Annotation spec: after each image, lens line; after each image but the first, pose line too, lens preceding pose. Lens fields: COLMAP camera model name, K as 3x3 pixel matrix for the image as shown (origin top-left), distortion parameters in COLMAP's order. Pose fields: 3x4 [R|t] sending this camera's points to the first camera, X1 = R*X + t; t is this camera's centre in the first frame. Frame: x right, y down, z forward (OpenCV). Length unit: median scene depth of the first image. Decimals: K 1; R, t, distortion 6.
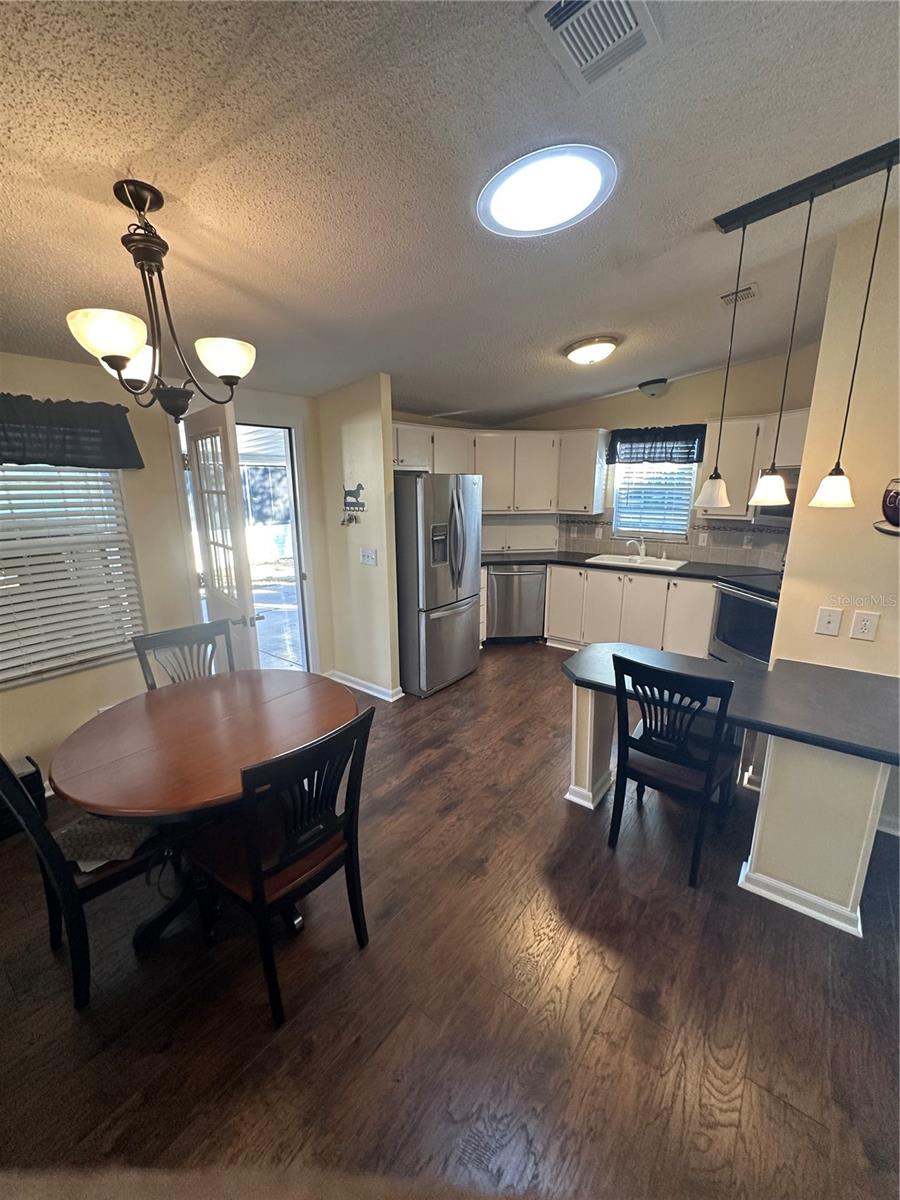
lens RADIAL K [[481.0, 0, 448.9], [0, 481.0, 605.4], [0, 0, 1]] dist [-0.002949, 0.000734]
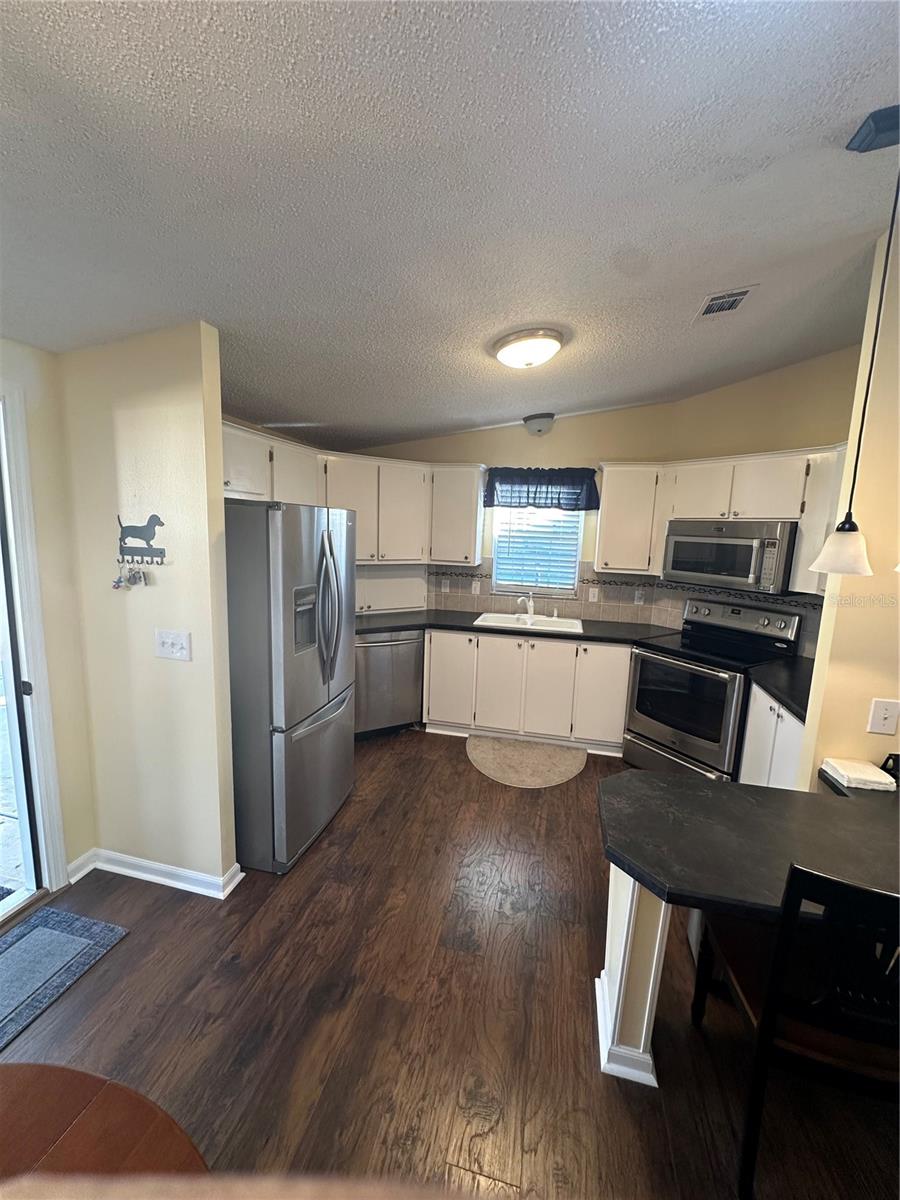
lens RADIAL K [[481.0, 0, 449.1], [0, 481.0, 602.8], [0, 0, 1]] dist [-0.002949, 0.000734]
pose [[0.913002, -0.026644, 0.407084, -0.084563], [0.063526, 0.994978, -0.077352, -0.072297], [-0.402979, 0.096482, 0.910109, 0.303102]]
